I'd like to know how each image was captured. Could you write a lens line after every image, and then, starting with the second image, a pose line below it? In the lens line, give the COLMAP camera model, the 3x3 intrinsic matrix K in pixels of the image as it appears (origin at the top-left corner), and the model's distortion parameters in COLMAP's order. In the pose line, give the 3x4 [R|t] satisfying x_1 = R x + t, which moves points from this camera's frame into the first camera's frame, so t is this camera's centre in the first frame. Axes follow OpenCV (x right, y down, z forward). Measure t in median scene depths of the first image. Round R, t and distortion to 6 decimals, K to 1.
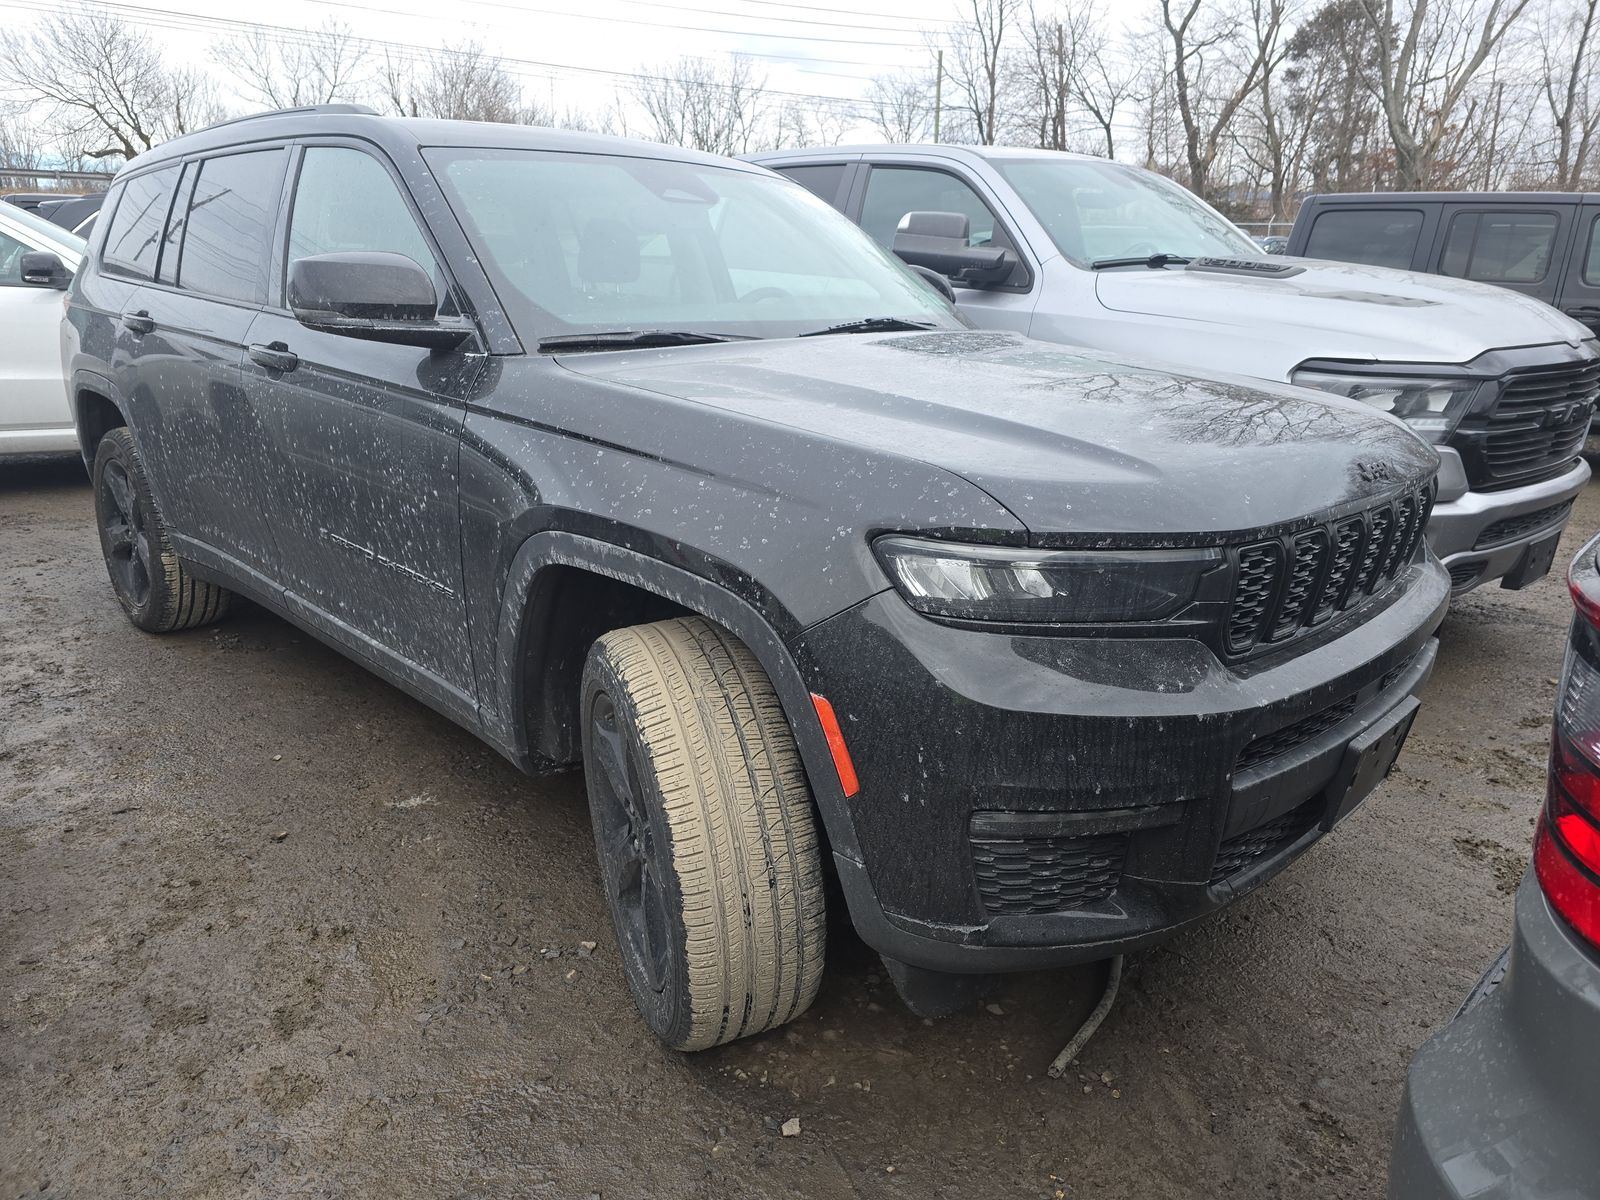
lens RADIAL K [[1072.1, 0, 794.8], [0, 1072.1, 597.2], [0, 0, 1]] dist [0.062667, -0.057274]
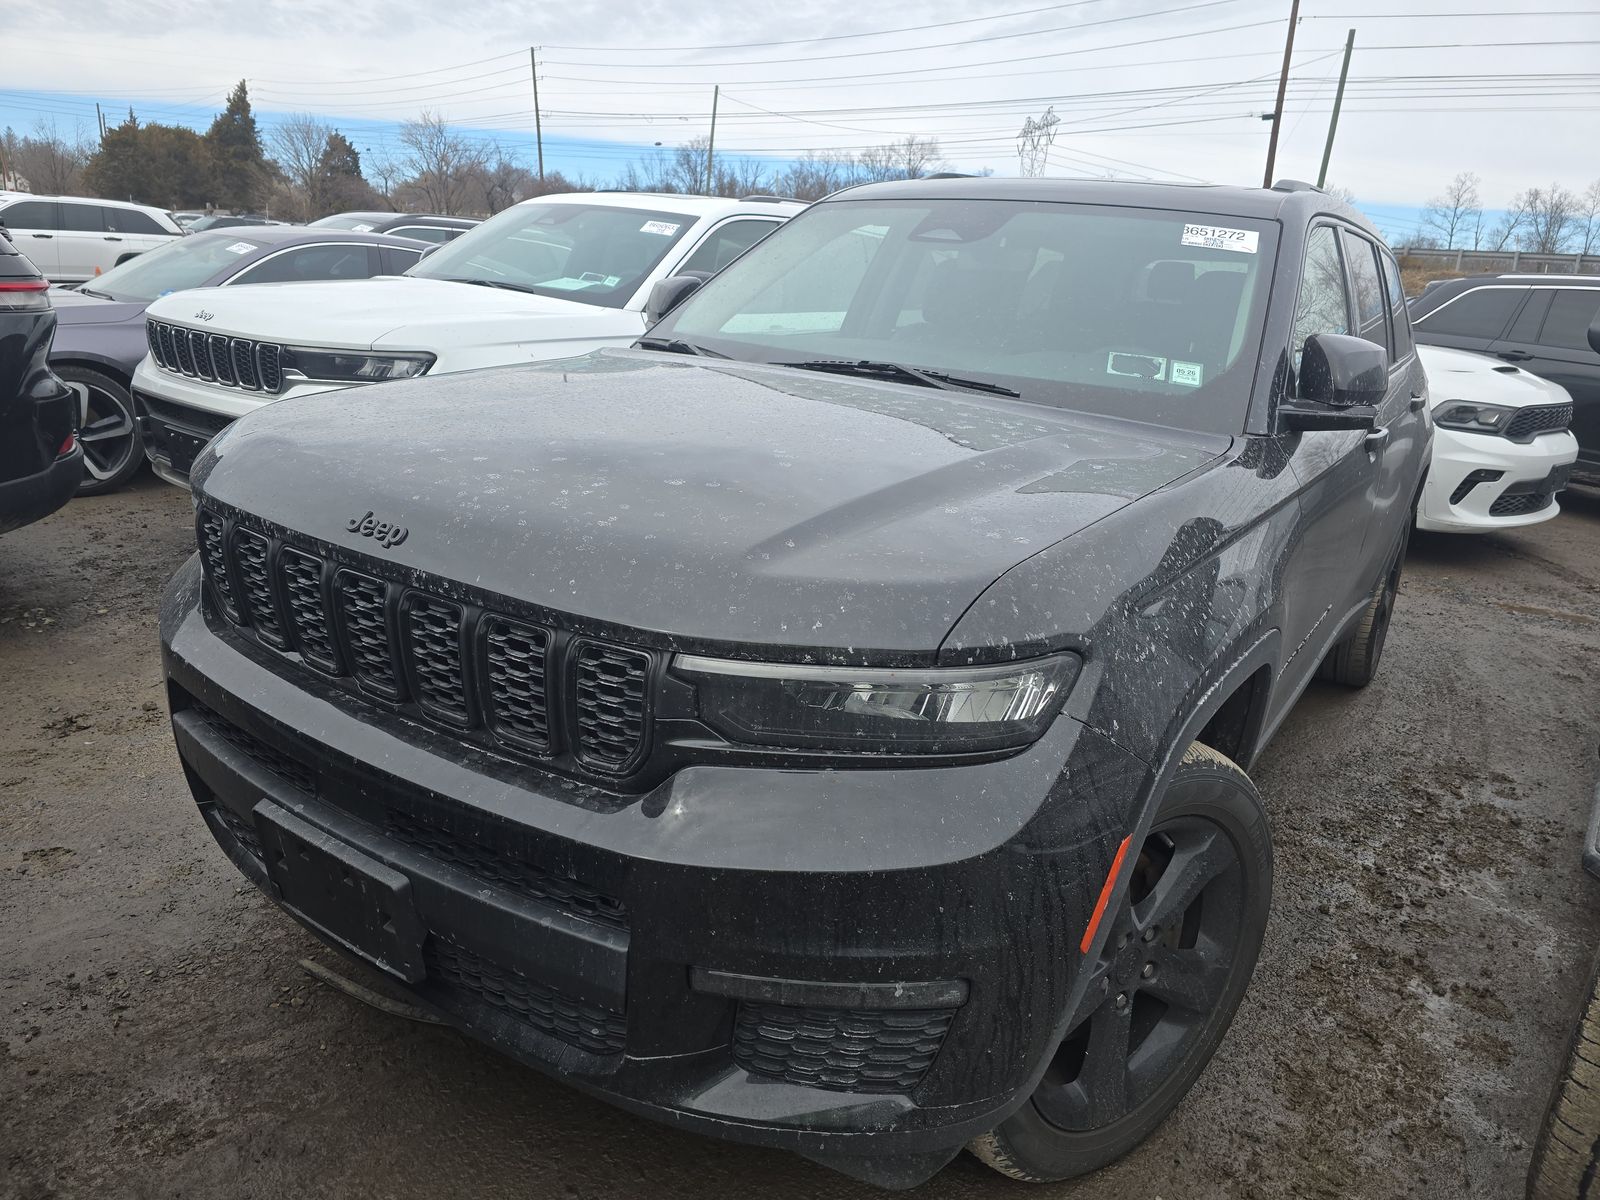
lens RADIAL K [[1072.1, 0, 794.8], [0, 1072.1, 597.2], [0, 0, 1]] dist [0.062667, -0.057274]
pose [[0.187016, 0.282256, -0.940934, 1.337006], [-0.359508, 0.911052, 0.201838, -0.337017], [0.914210, 0.300526, 0.271855, 1.076114]]
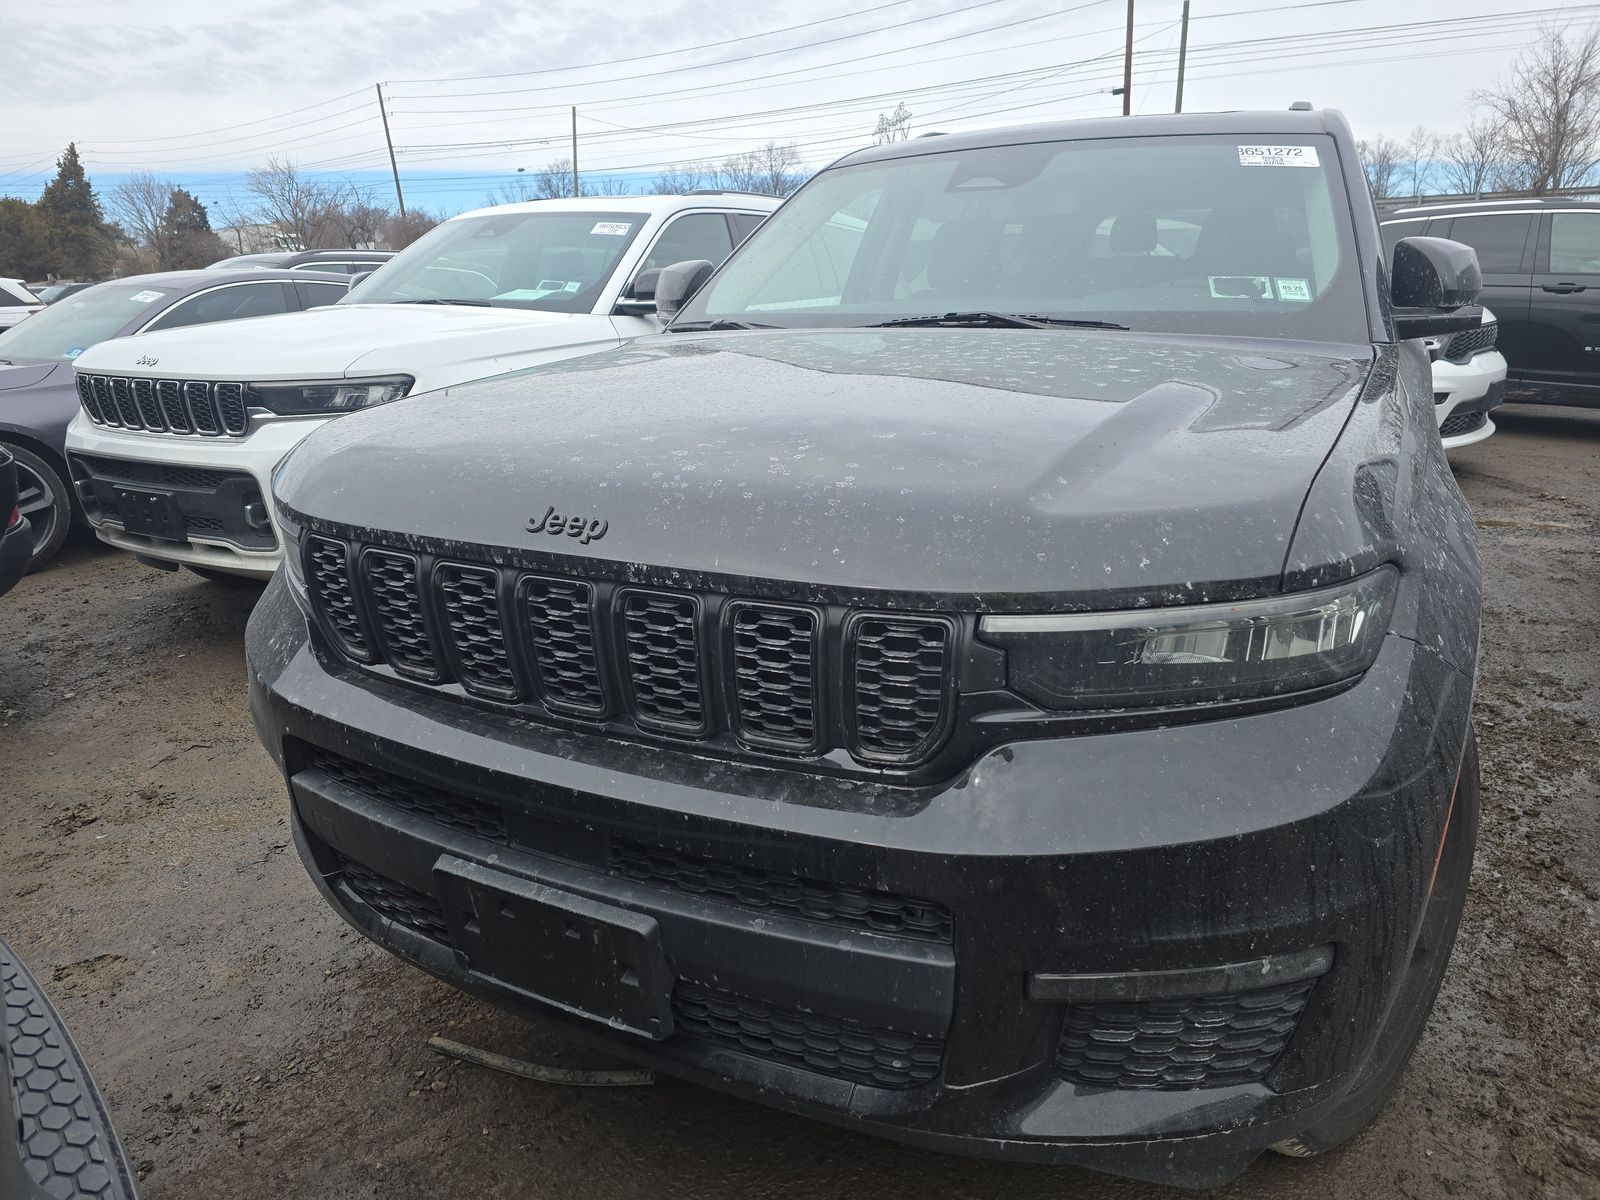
lens RADIAL K [[1072.3, 0, 794.2], [0, 1072.3, 594.2], [0, 0, 1]] dist [0.062597, -0.054292]
pose [[0.291988, 0.244094, -0.924749, 1.208762], [-0.262173, 0.950276, 0.168052, -0.225635], [0.919787, 0.193375, 0.341464, 0.907891]]
